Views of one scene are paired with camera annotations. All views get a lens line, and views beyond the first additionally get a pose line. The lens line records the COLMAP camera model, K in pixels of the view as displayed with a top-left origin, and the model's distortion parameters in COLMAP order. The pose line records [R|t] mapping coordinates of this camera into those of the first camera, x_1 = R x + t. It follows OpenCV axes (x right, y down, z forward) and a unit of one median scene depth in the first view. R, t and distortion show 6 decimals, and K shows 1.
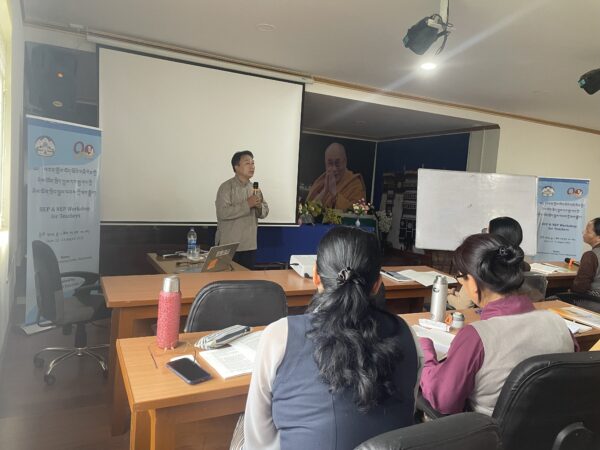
lens RADIAL K [[451.5, 0, 300.0], [0, 451.5, 225.0], [0, 0, 1]] dist [0.103083, -0.132421]
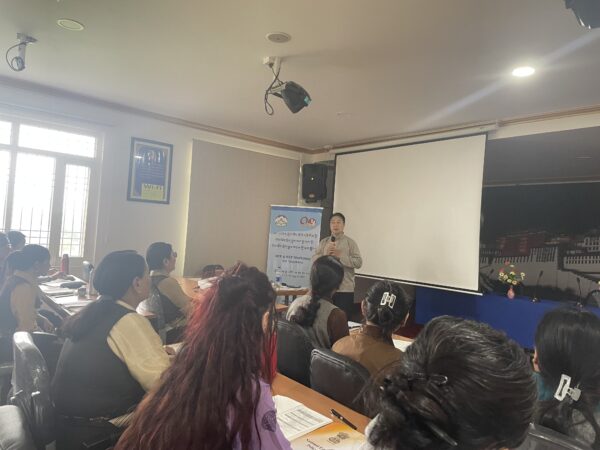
lens RADIAL K [[468.0, 0, 300.0], [0, 468.0, 225.0], [0, 0, 1]] dist [0.147037, -0.147449]
pose [[0.210404, -0.071026, -0.975031, 0.496428], [-0.133739, 0.985890, -0.100676, 0.007149], [0.968424, 0.151582, 0.197936, 0.289290]]
